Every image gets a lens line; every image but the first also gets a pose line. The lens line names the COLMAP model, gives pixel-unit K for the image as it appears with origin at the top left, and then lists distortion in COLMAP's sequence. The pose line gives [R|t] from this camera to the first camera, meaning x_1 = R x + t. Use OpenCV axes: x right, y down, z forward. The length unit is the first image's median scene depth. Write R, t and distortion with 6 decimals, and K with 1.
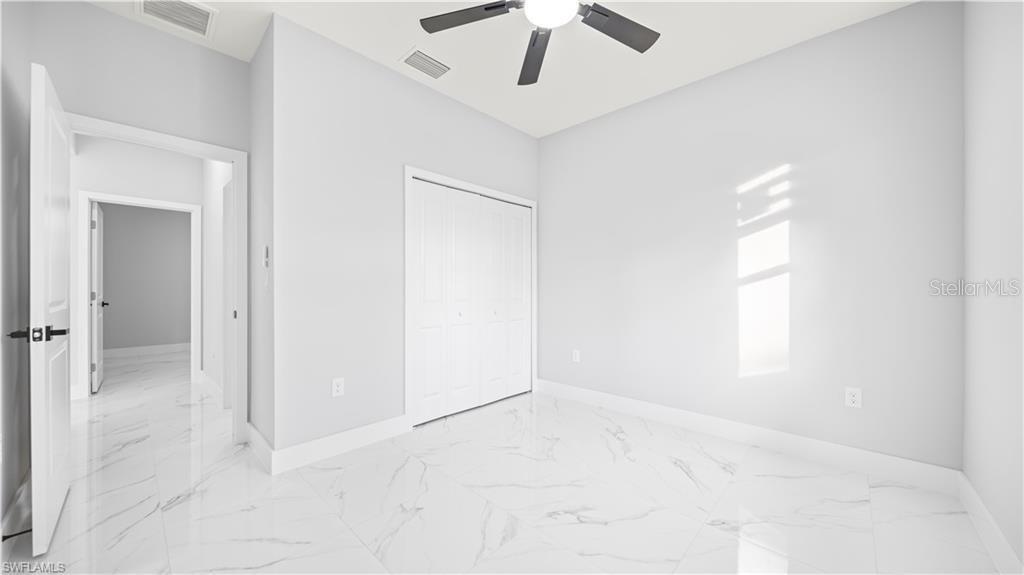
lens RADIAL K [[365.2, 0, 513.3], [0, 365.2, 289.5], [0, 0, 1]] dist [-0.002825, -0.000087]
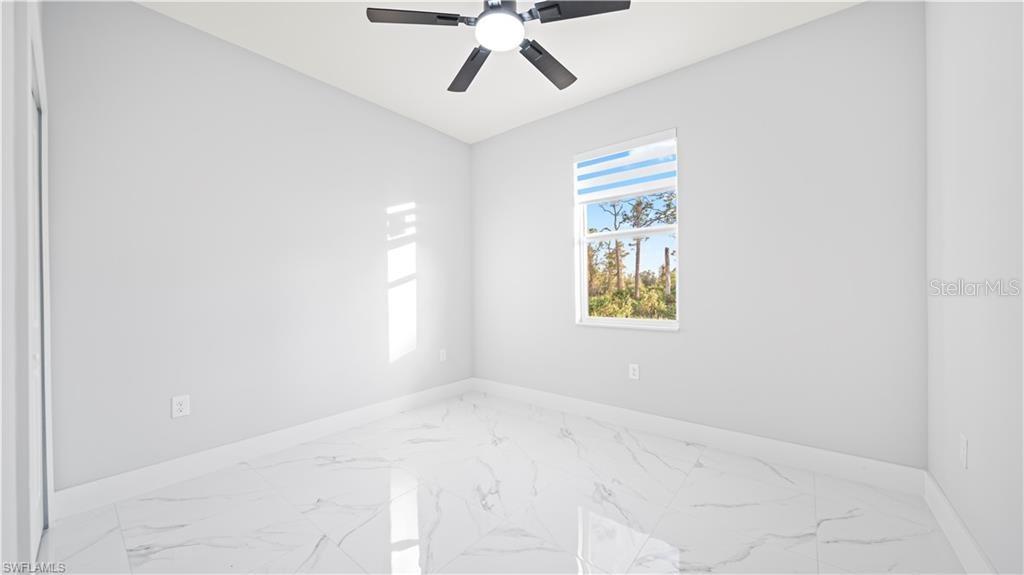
lens RADIAL K [[365.2, 0, 515.6], [0, 365.2, 283.8], [0, 0, 1]] dist [-0.002825, -0.000087]
pose [[-0.086215, 0.006615, 0.996255, -0.680549], [0.009413, 0.999939, -0.005824, -0.015986], [-0.996232, 0.008875, -0.086272, 0.714640]]
